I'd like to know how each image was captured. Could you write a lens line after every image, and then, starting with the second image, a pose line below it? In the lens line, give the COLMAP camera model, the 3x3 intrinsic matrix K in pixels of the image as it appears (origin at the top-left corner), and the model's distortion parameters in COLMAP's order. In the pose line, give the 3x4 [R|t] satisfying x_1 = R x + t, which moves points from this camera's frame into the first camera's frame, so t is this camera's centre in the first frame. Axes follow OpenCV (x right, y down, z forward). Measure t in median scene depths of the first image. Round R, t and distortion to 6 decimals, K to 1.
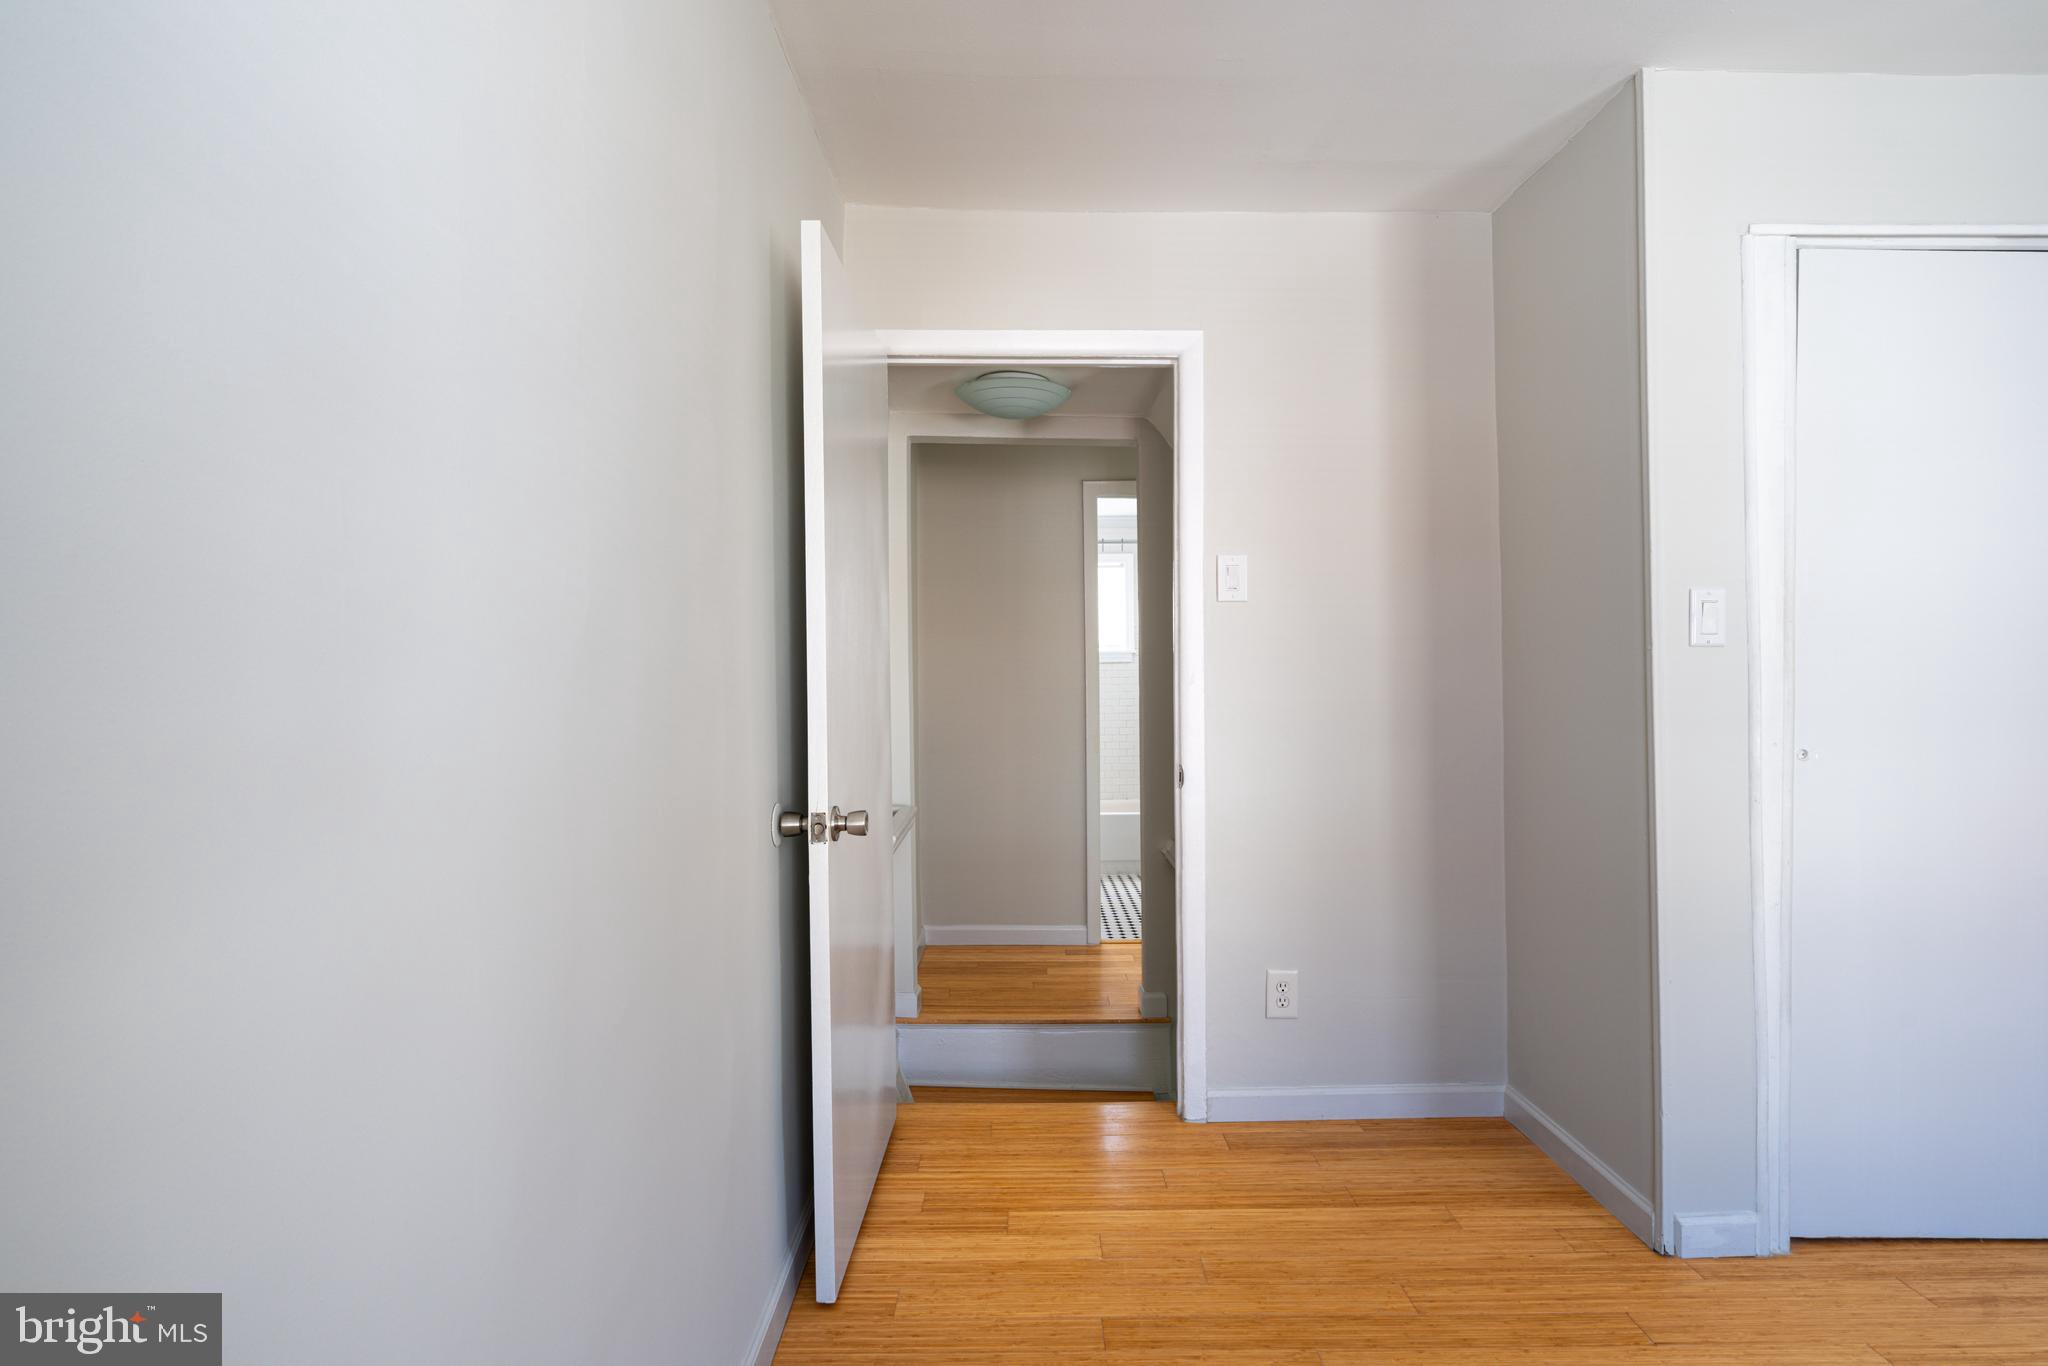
lens RADIAL K [[1051.2, 0, 1022.1], [0, 1051.2, 687.6], [0, 0, 1]] dist [-0.003535, 0.000671]
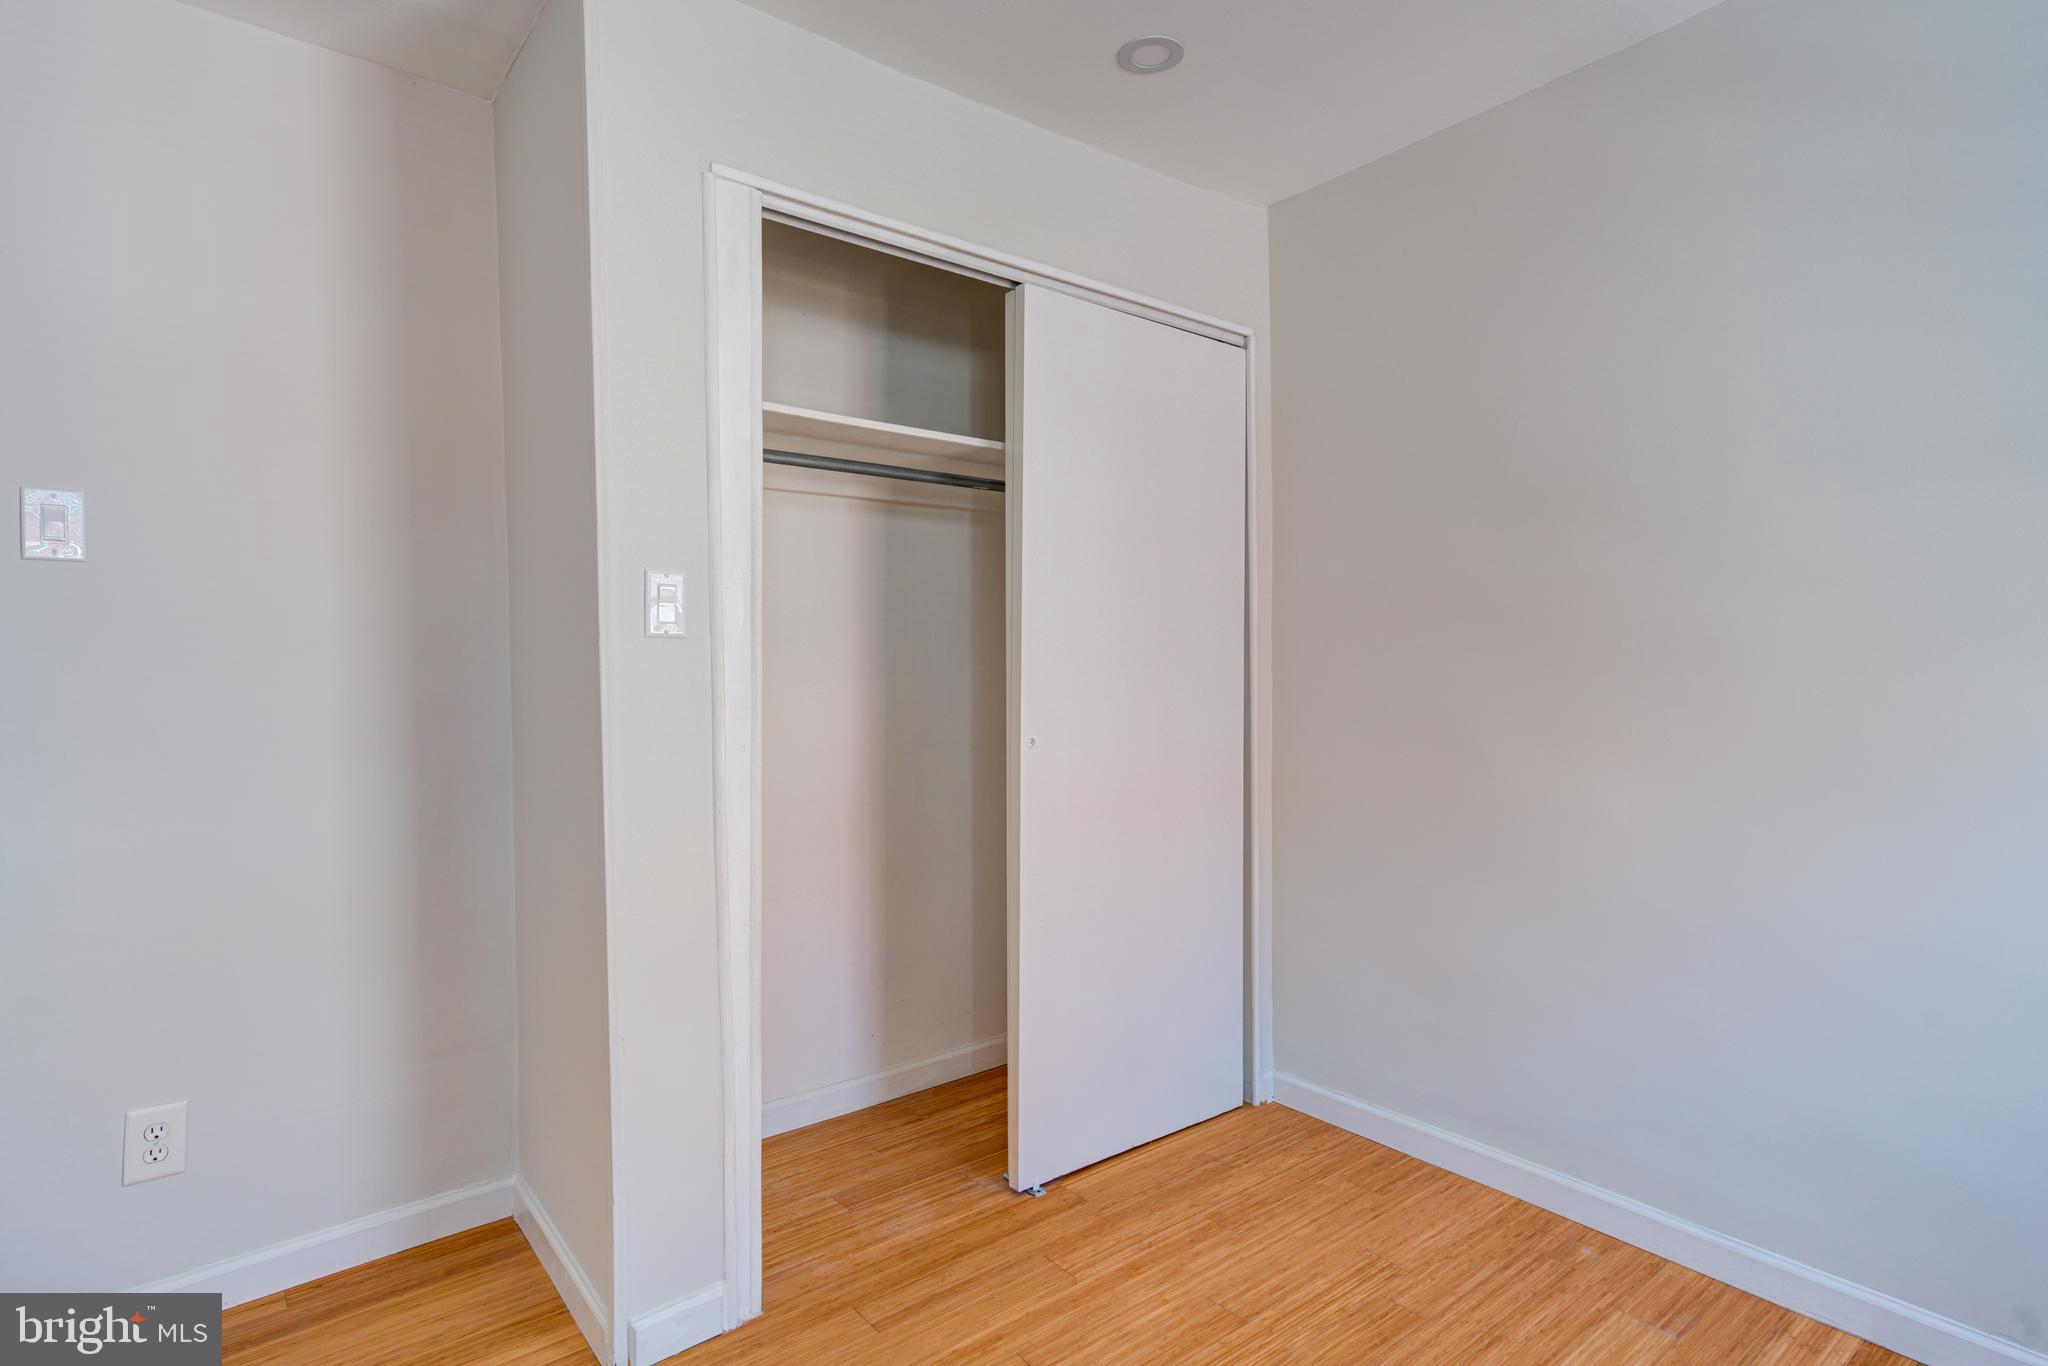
lens RADIAL K [[1051.2, 0, 1031.1], [0, 1051.2, 684.7], [0, 0, 1]] dist [-0.003535, 0.000671]
pose [[0.780897, -0.010604, 0.624569, 0.346183], [0.014044, 0.999901, -0.000583, 0.004011], [-0.624501, 0.009226, 0.780969, 0.143368]]
